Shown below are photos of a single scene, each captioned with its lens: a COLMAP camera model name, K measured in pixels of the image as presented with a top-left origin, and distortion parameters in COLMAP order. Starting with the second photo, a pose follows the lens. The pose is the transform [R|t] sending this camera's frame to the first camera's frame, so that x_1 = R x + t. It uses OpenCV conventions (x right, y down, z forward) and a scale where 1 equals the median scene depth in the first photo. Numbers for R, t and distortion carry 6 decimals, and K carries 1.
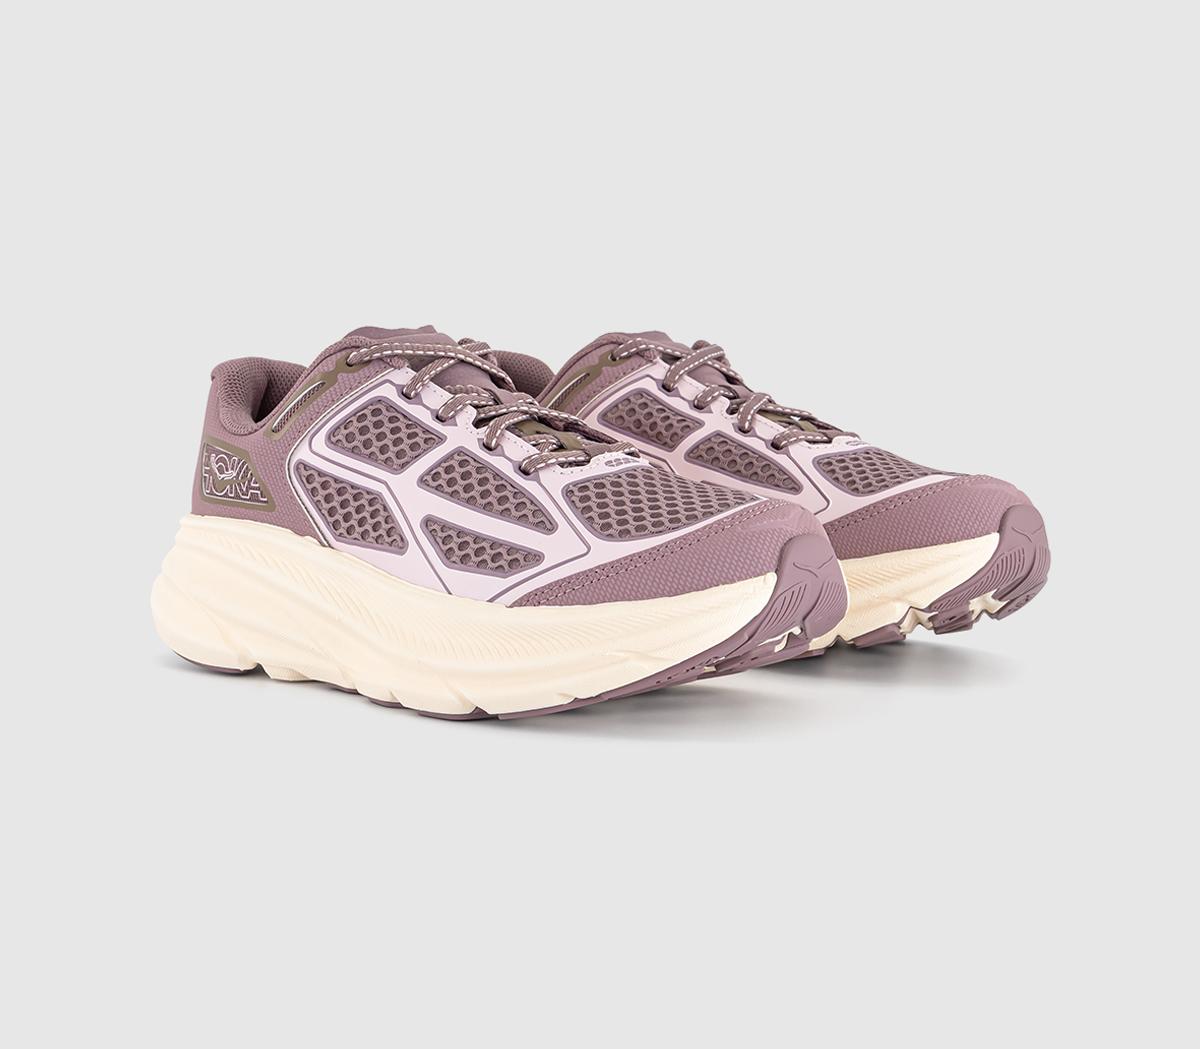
lens RADIAL K [[1925.2, 0, 602.3], [0, 1925.2, 521.6], [0, 0, 1]] dist [0.037273, 0.000000]
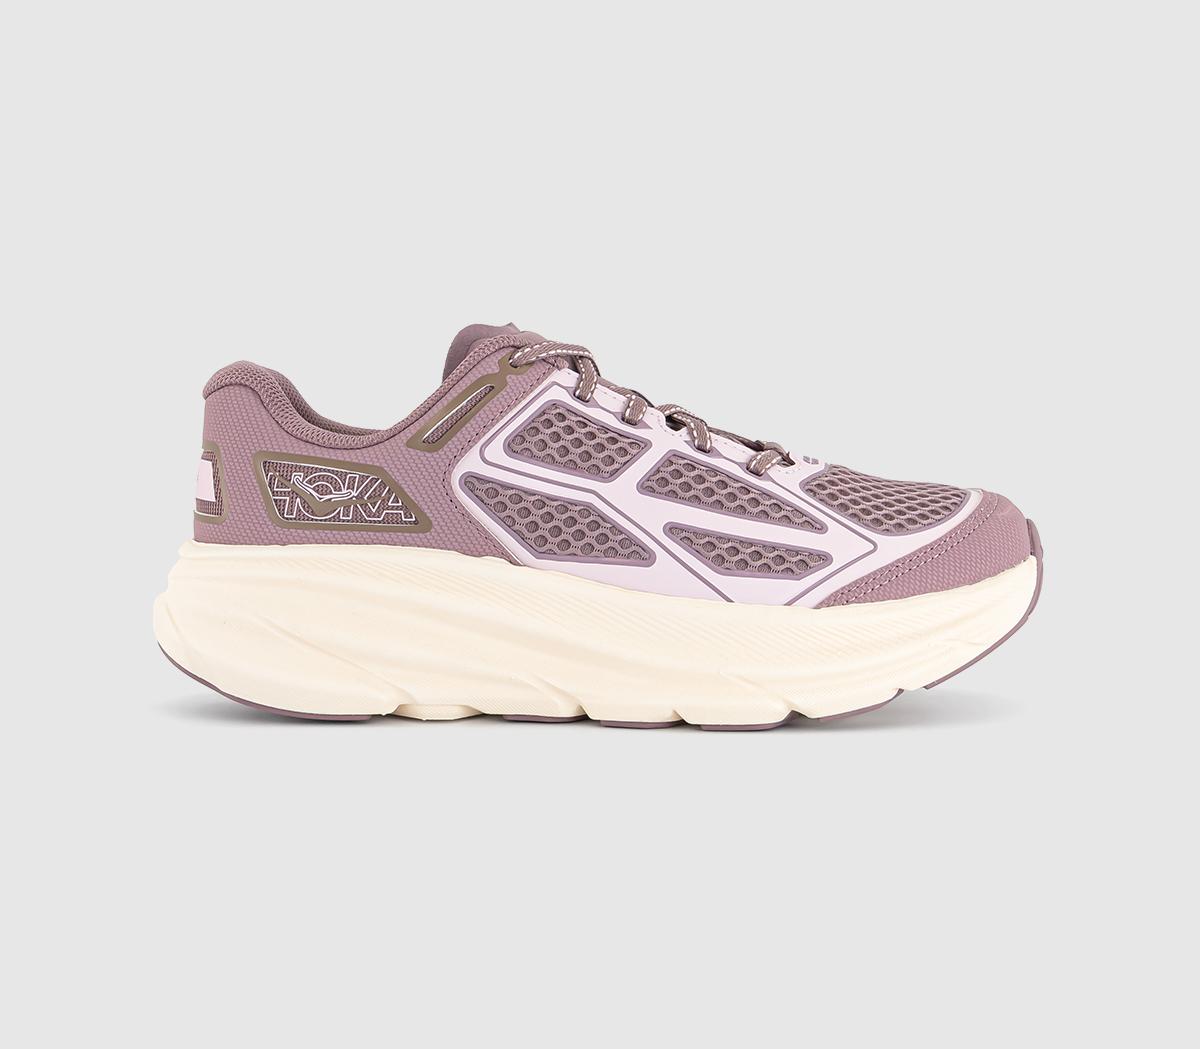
lens RADIAL K [[1925.2, 0, 602.9], [0, 1925.2, 515.6], [0, 0, 1]] dist [0.037273, 0.000000]
pose [[0.798571, -0.058652, 0.599037, -0.662568], [0.058983, 0.998076, 0.019092, -0.026167], [-0.599004, 0.020087, 0.800494, 0.250676]]
